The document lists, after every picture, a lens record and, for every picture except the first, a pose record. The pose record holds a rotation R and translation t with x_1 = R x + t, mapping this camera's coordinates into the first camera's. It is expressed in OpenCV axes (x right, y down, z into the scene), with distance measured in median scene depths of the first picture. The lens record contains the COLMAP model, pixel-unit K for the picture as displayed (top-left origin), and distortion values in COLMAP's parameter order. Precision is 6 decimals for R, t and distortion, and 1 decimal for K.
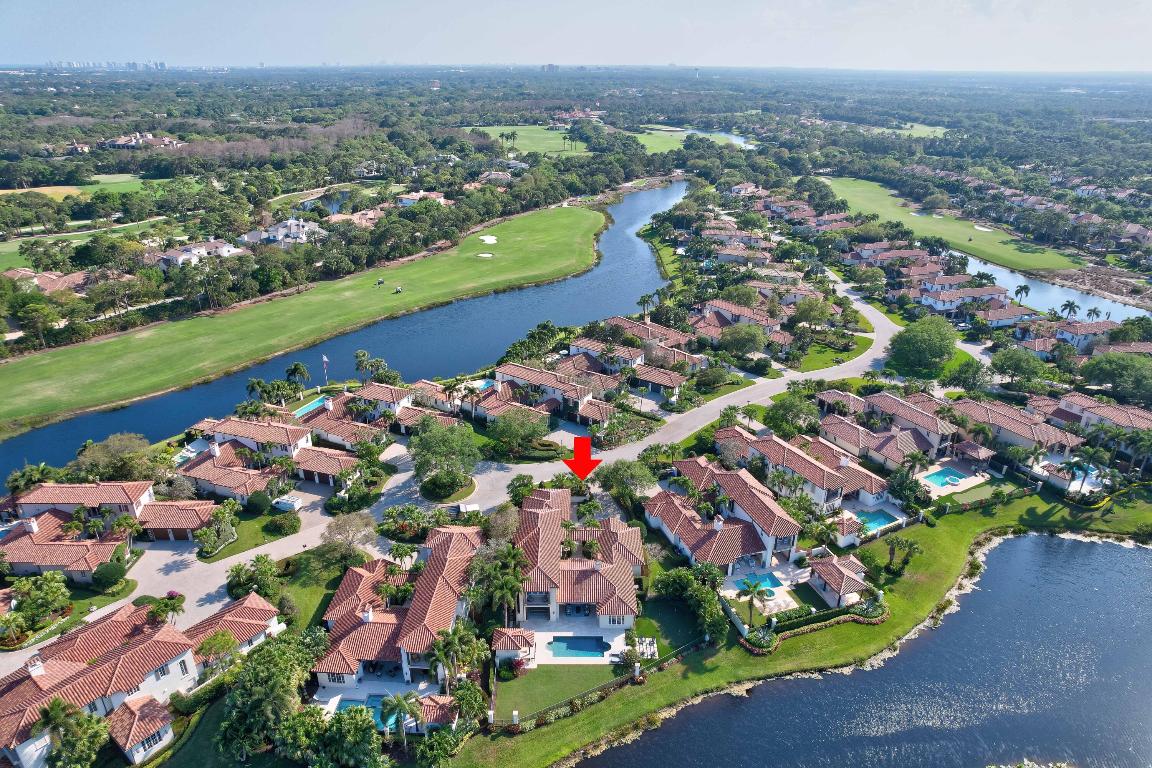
lens RADIAL K [[727.2, 0, 573.1], [0, 727.2, 386.5], [0, 0, 1]] dist [-0.029906, 0.002864]
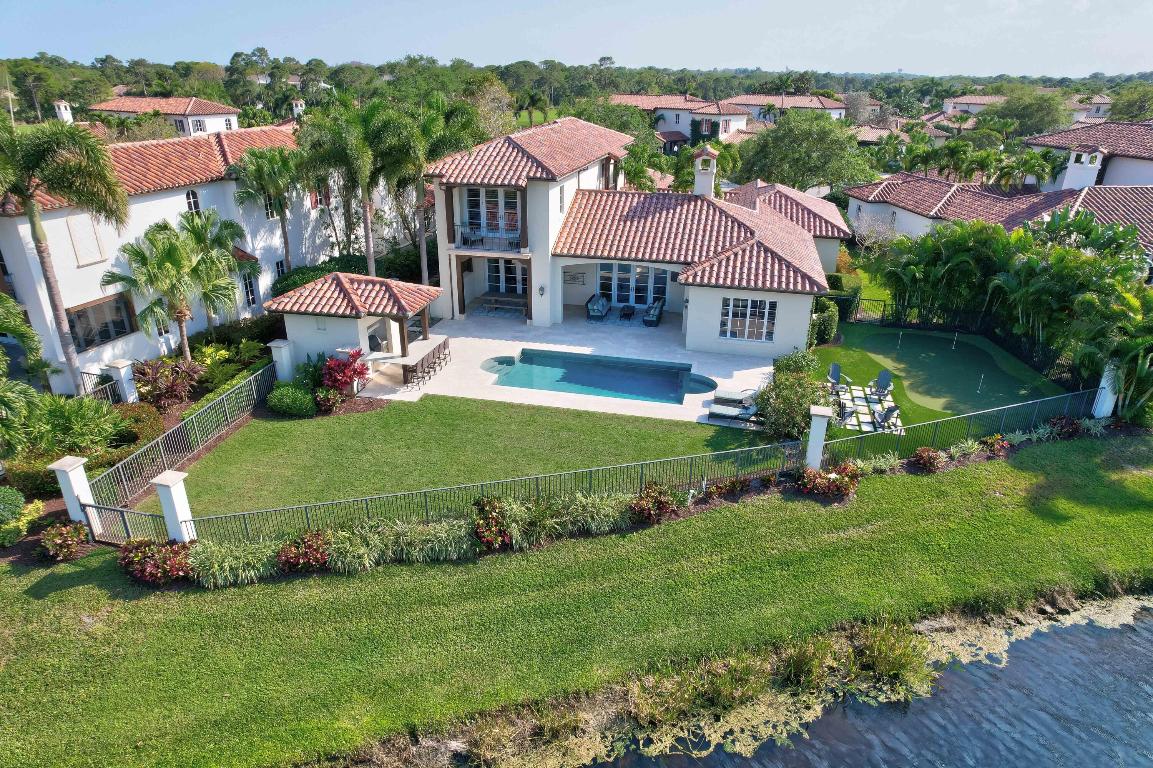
lens RADIAL K [[727.8, 0, 580.0], [0, 727.8, 383.4], [0, 0, 1]] dist [-0.029906, 0.002864]
pose [[0.972621, 0.095000, -0.212093, 0.062655], [-0.098358, 0.995137, -0.005314, 0.380793], [0.210556, 0.026030, 0.977235, 0.760994]]
